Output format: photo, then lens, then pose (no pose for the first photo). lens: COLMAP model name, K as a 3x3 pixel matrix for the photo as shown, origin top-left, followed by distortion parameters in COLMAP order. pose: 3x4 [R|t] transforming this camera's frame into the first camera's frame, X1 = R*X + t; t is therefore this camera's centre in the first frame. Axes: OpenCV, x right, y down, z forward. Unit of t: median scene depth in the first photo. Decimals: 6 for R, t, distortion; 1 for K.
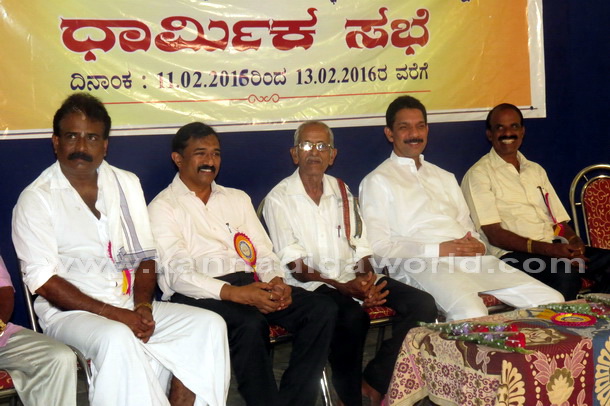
lens RADIAL K [[1123.7, 0, 300.4], [0, 1123.7, 199.3], [0, 0, 1]] dist [-0.129051, 0.000000]
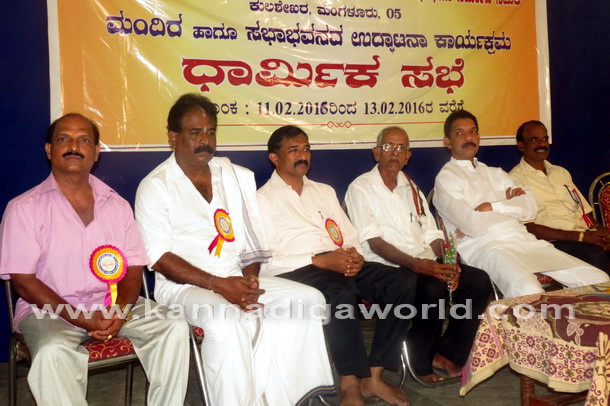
lens RADIAL K [[703.7, 0, 302.5], [0, 703.7, 197.2], [0, 0, 1]] dist [-0.032672, 0.000000]
pose [[0.998274, 0.001514, -0.058711, -0.026741], [-0.003885, 0.999181, -0.040286, 0.026482], [0.058602, 0.040444, 0.997462, 0.190260]]
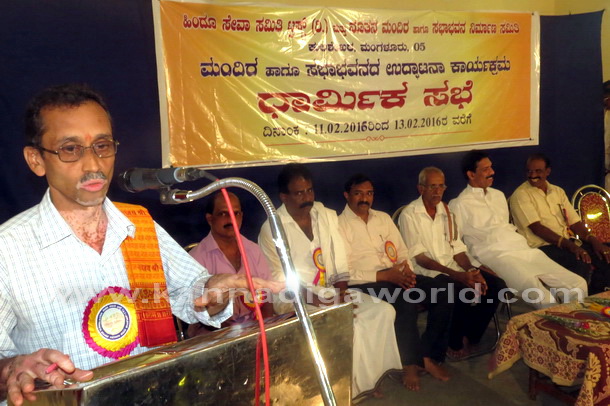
lens RADIAL K [[635.8, 0, 308.0], [0, 635.8, 193.6], [0, 0, 1]] dist [0.006992, 0.000000]
pose [[0.999509, 0.010262, -0.029603, -0.101848], [-0.008114, 0.997387, 0.071782, -0.074747], [0.030263, -0.071506, 0.996981, 0.063593]]
